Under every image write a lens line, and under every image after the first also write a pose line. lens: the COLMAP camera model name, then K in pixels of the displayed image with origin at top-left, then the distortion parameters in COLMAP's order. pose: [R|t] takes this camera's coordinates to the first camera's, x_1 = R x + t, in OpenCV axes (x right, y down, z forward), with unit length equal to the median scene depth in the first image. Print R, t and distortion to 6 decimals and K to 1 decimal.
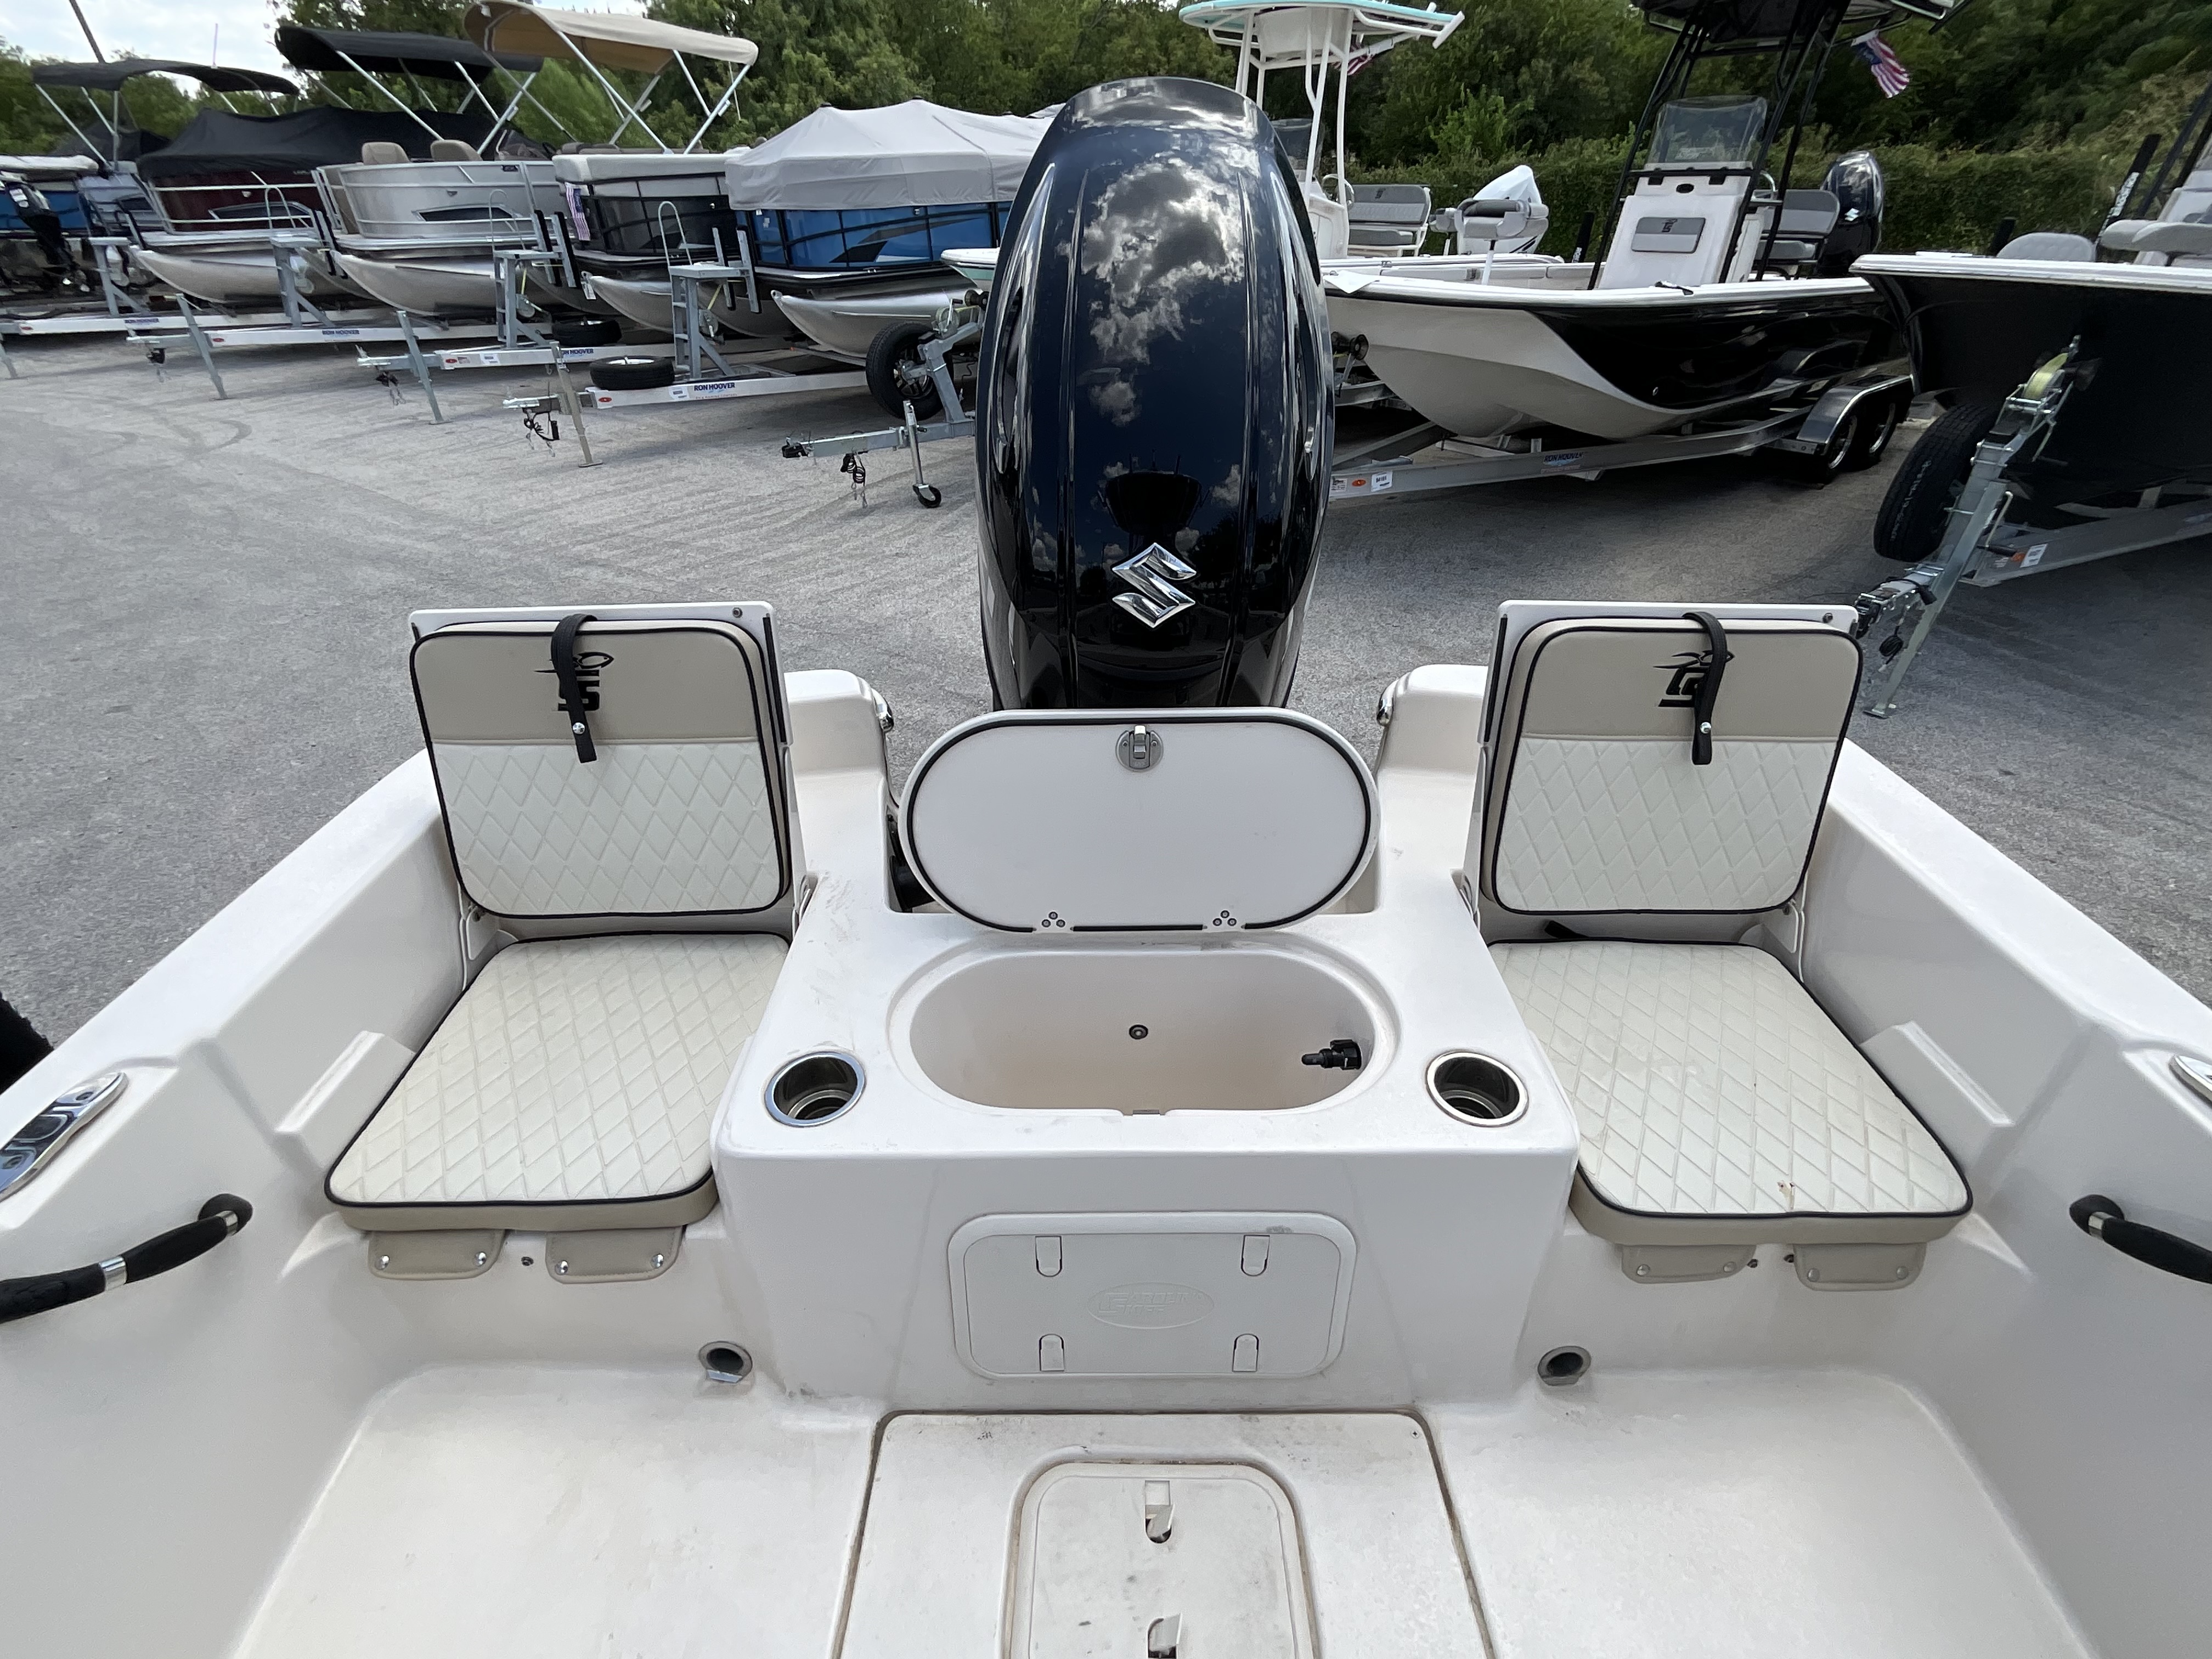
lens RADIAL K [[968.9, 0, 1109.2], [0, 968.9, 831.0], [0, 0, 1]] dist [0.000973, -0.001404]
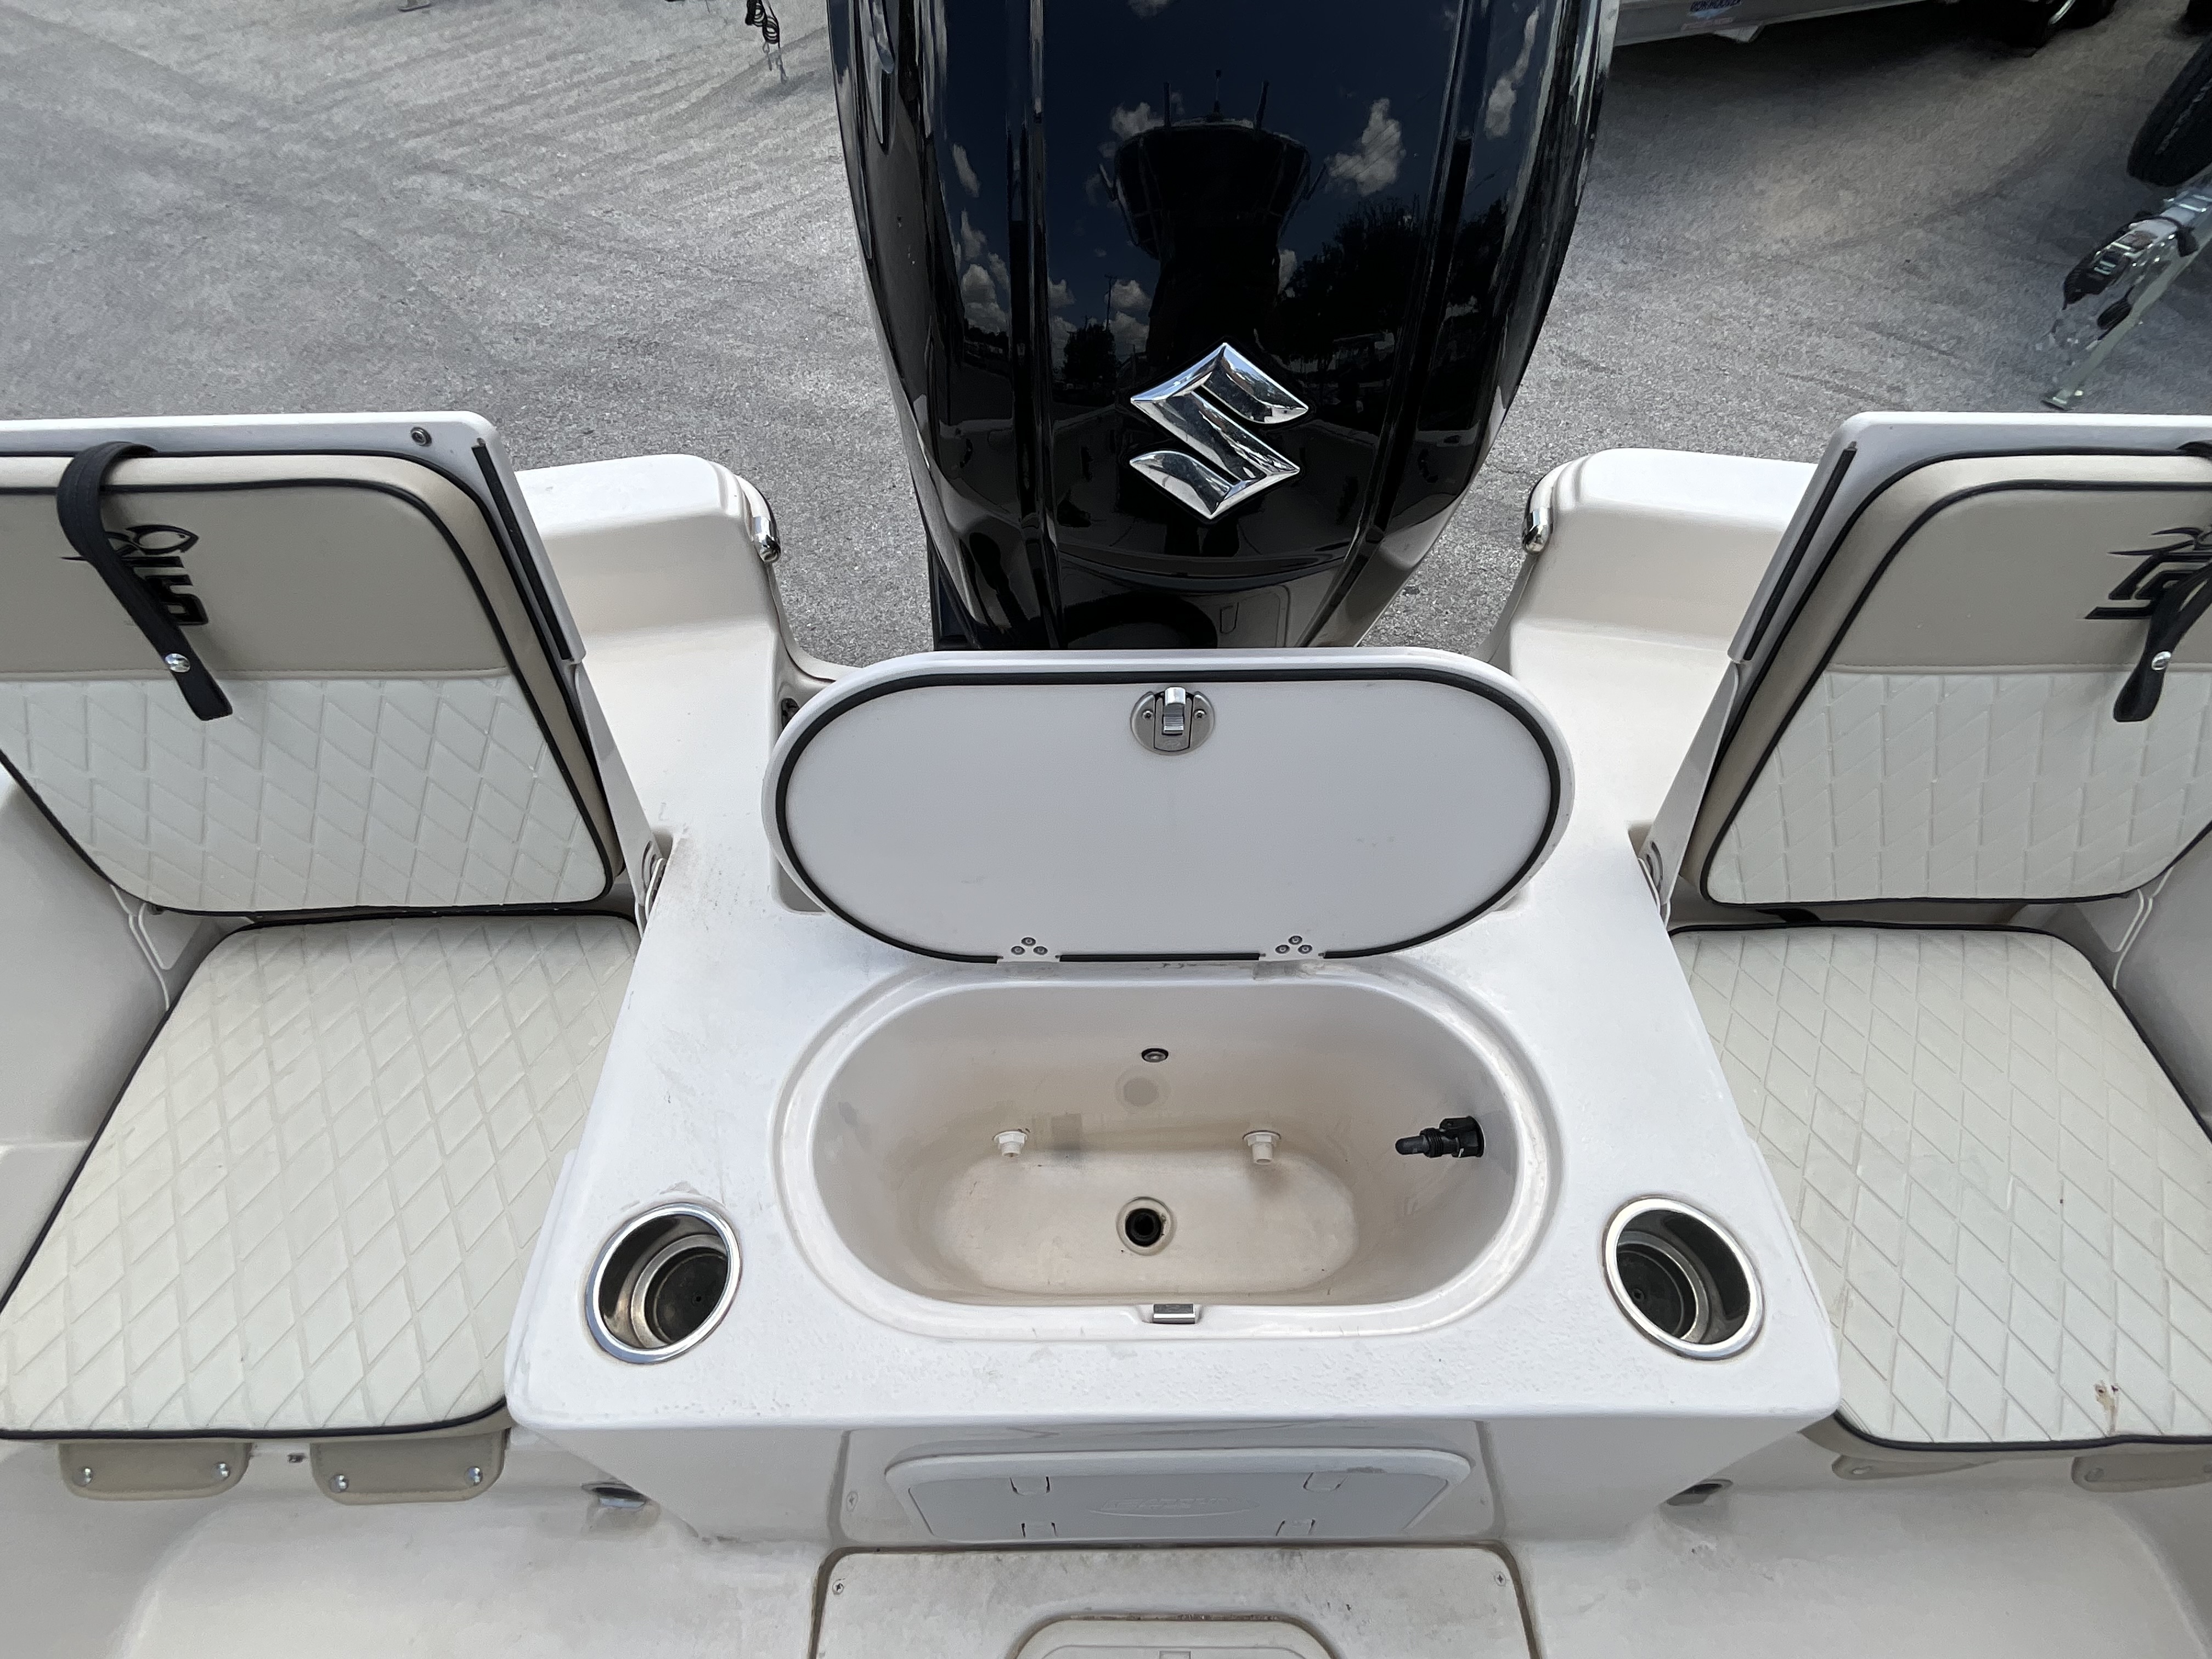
lens RADIAL K [[961.6, 0, 1109.0], [0, 961.6, 833.2], [0, 0, 1]] dist [0.027681, -0.012628]
pose [[0.999982, 0.001262, 0.005871, -0.001639], [-0.003174, 0.941004, 0.338381, -0.037103], [-0.005097, -0.338394, 0.940991, 0.077400]]
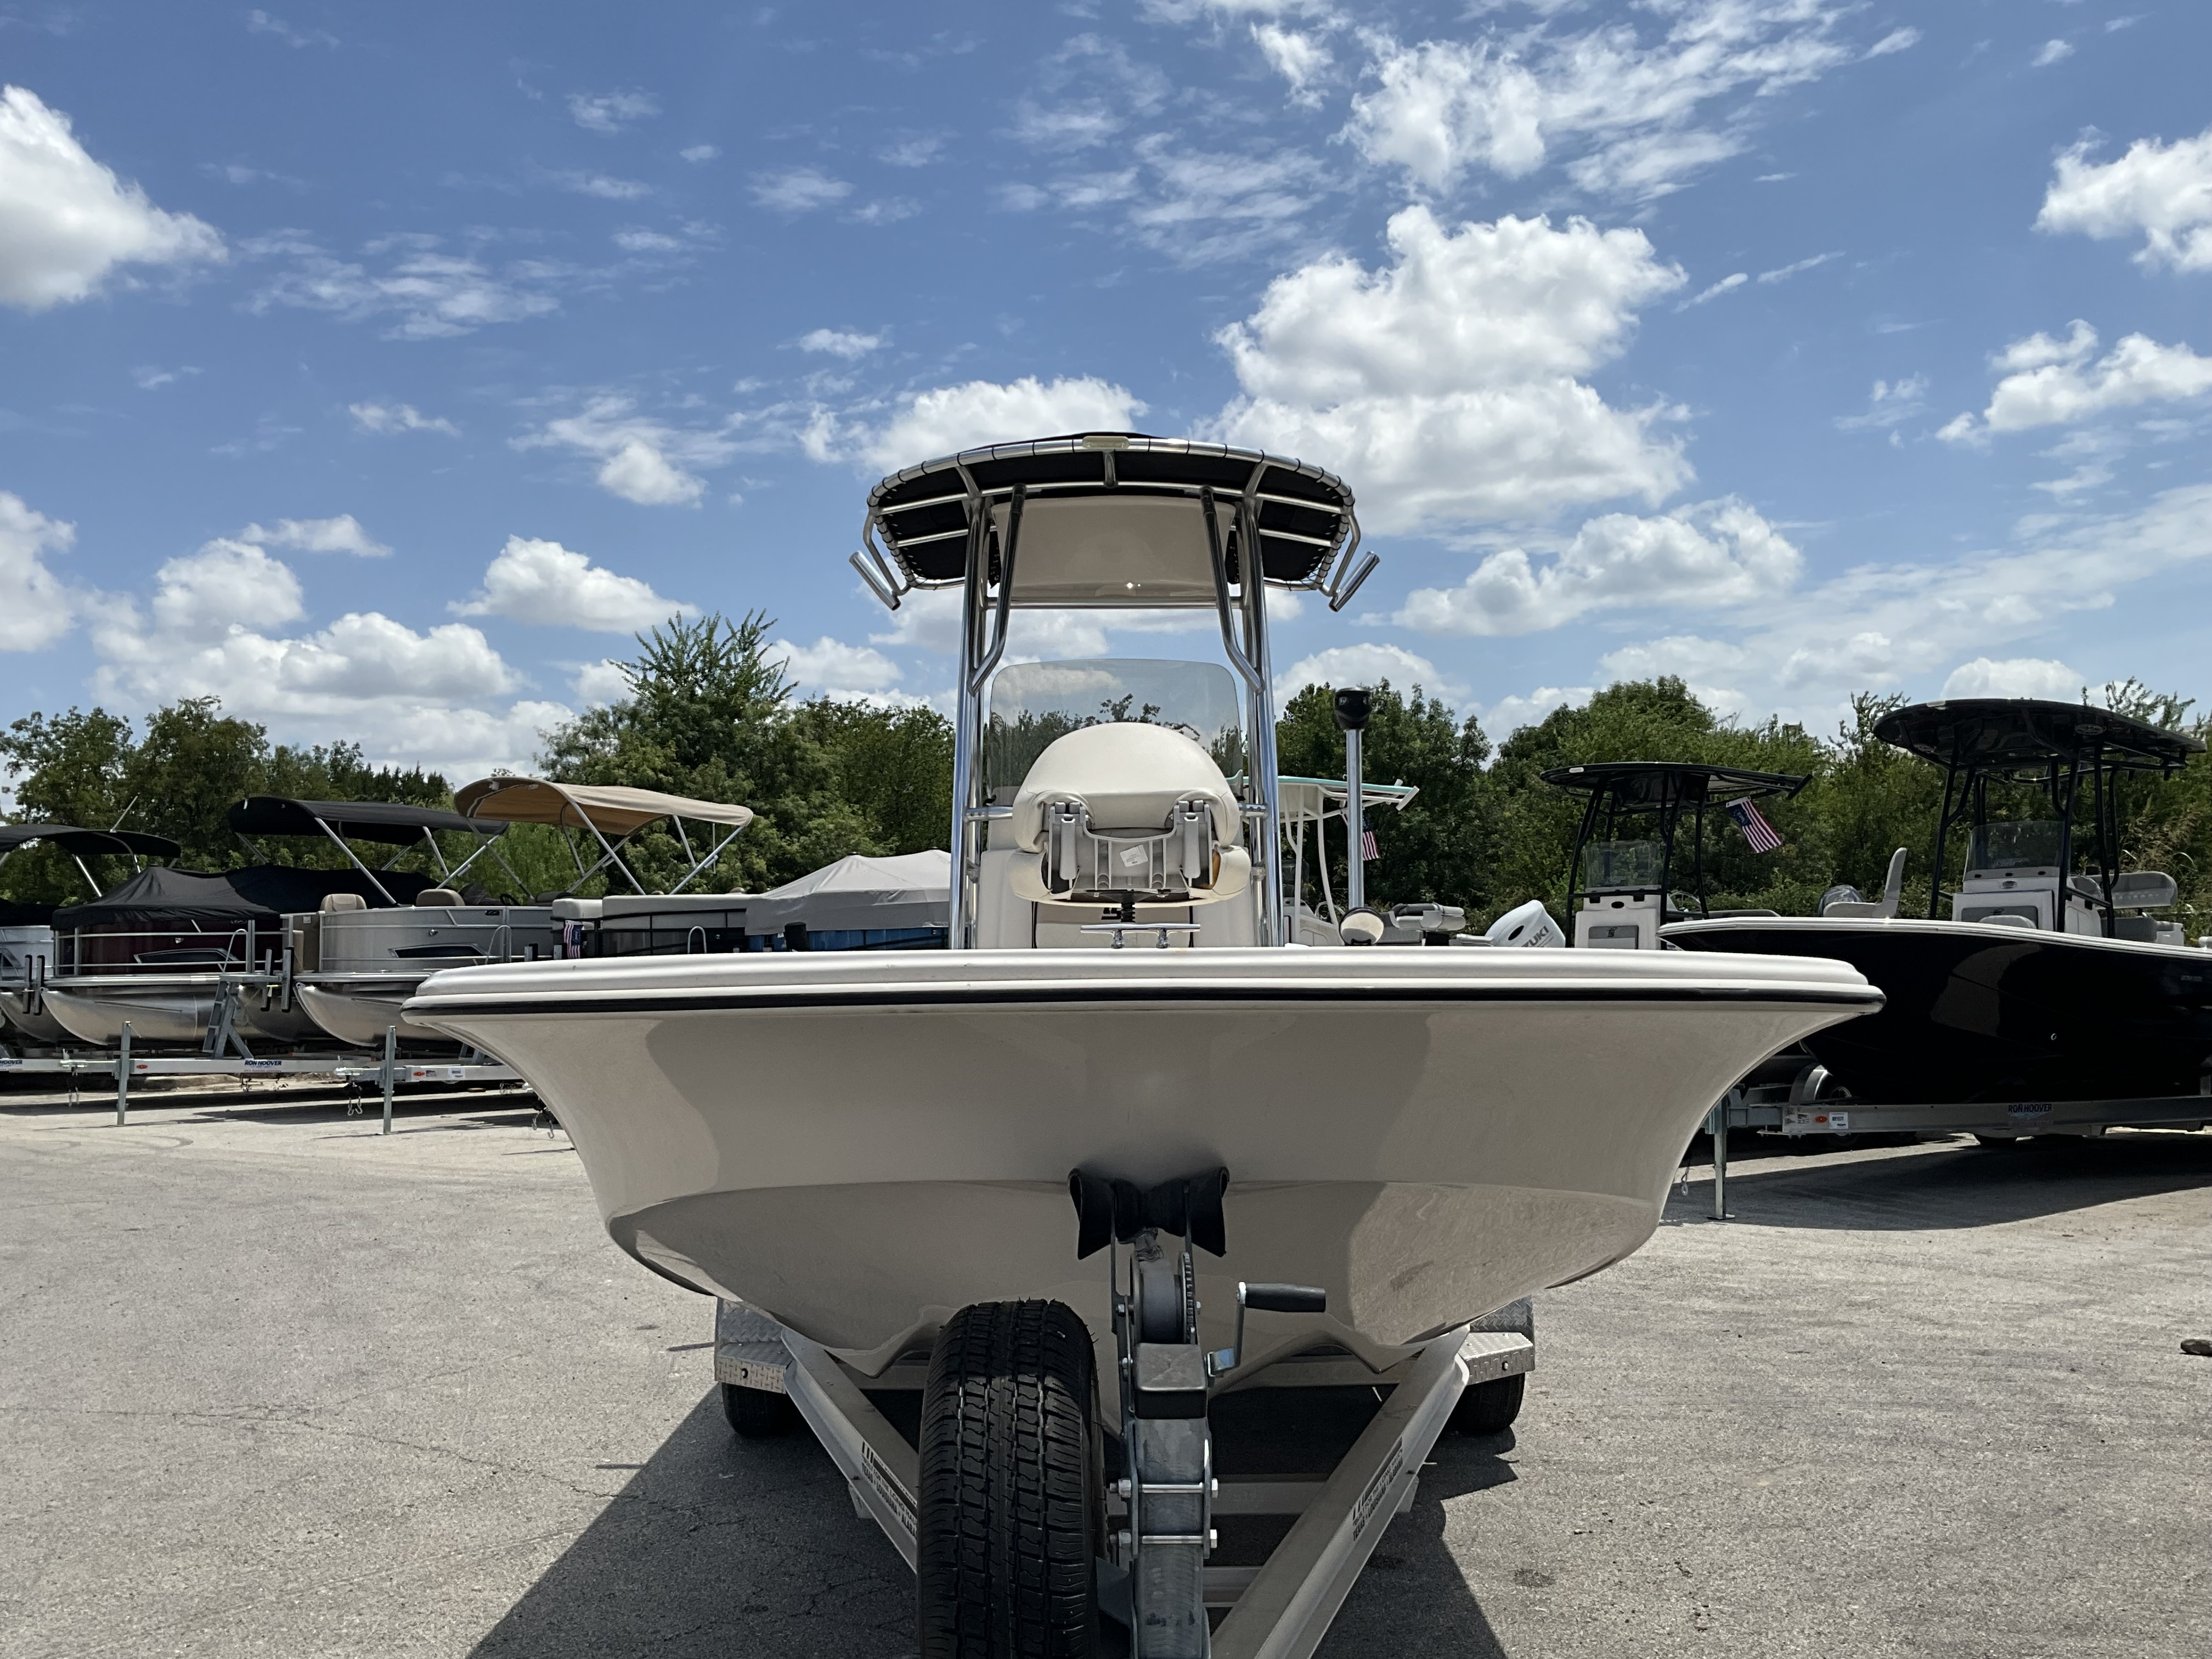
lens RADIAL K [[1934.6, 0, 1070.7], [0, 1934.6, 827.1], [0, 0, 1]] dist [0.053455, -0.001295]
pose [[0.999579, -0.006331, -0.028320, 0.014671], [-0.012584, 0.784815, -0.619602, 0.662235], [0.026149, 0.619697, 0.784405, -0.833053]]
